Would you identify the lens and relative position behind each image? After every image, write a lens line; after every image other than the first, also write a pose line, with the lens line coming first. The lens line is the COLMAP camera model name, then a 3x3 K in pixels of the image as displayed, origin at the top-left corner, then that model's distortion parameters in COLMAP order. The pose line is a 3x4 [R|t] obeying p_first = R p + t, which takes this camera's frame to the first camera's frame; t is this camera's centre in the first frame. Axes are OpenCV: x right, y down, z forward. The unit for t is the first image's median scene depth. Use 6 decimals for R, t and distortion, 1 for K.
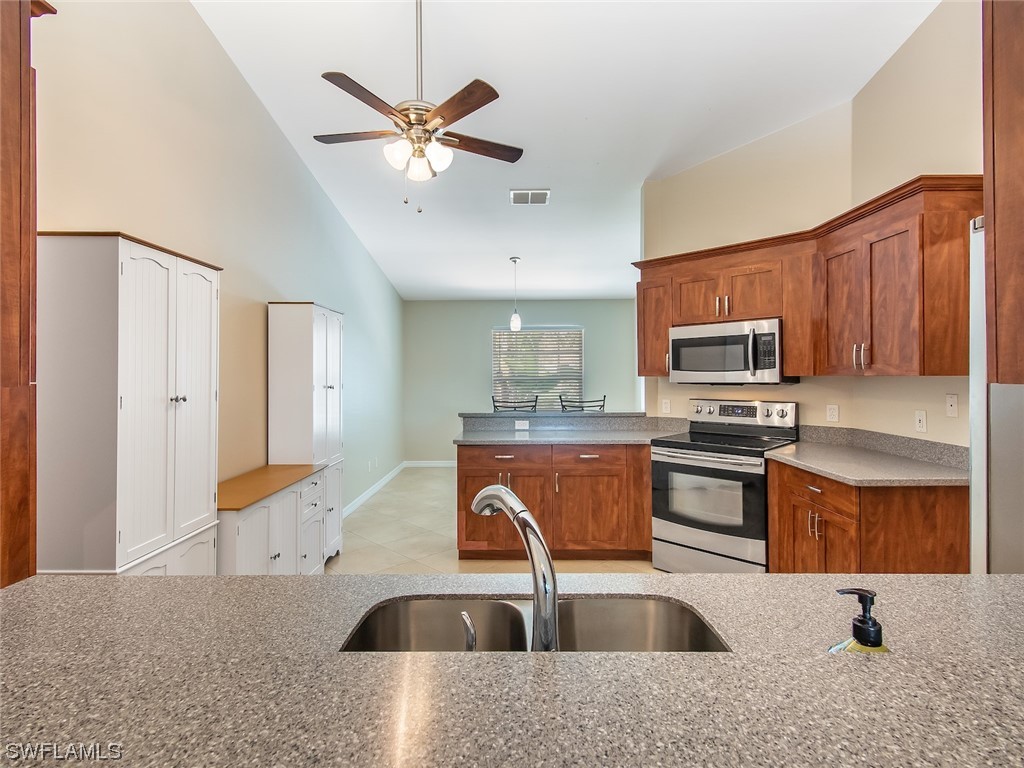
lens RADIAL K [[508.0, 0, 511.9], [0, 508.0, 380.1], [0, 0, 1]] dist [-0.014622, -0.000343]
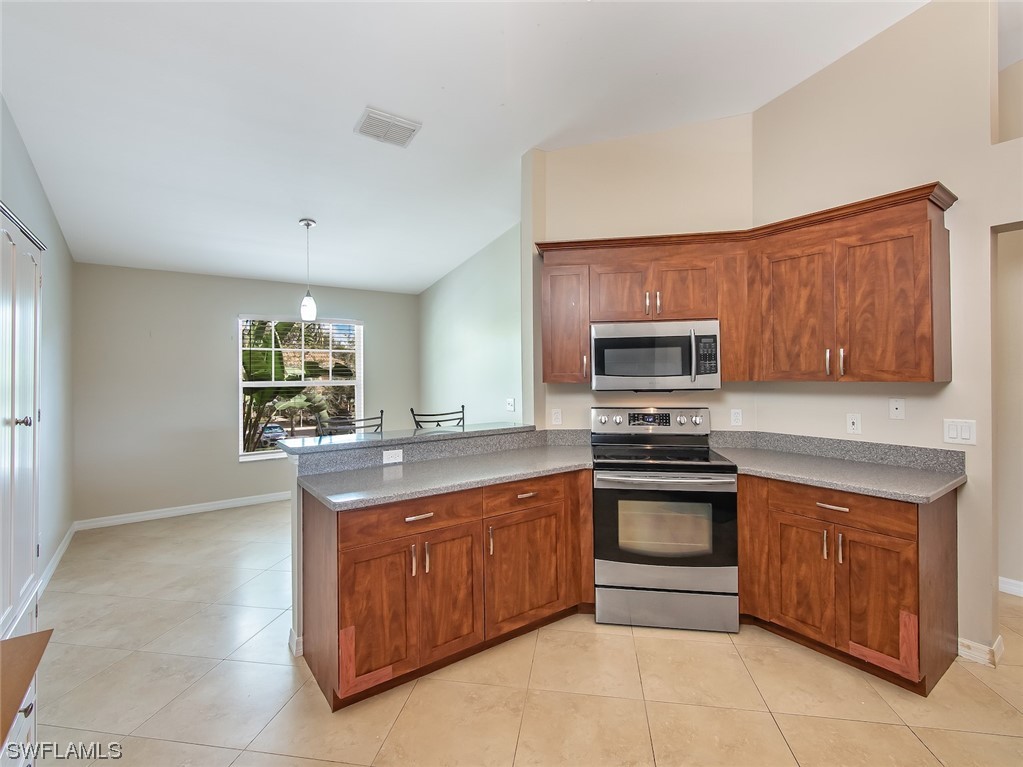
lens RADIAL K [[470.7, 0, 508.4], [0, 470.7, 372.5], [0, 0, 1]] dist [-0.000273, -0.000424]
pose [[0.805013, -0.001118, 0.593256, -0.275385], [0.011662, 0.999835, -0.013940, -0.015737], [-0.593143, 0.018141, 0.804893, 0.485828]]
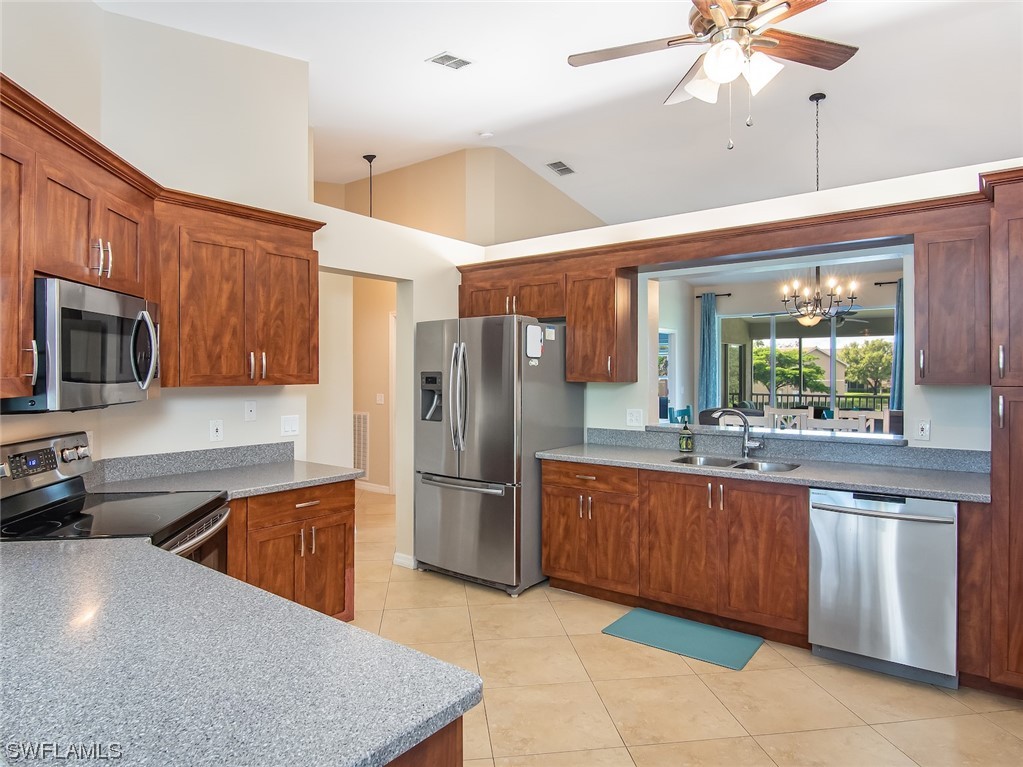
lens RADIAL K [[624.0, 0, 511.8], [0, 624.0, 379.1], [0, 0, 1]] dist [-0.003490, -0.000057]
pose [[-0.798540, -0.000573, 0.601942, -0.311079], [0.011904, 0.999789, 0.016744, -0.026454], [-0.601824, 0.020536, -0.798364, 1.255713]]
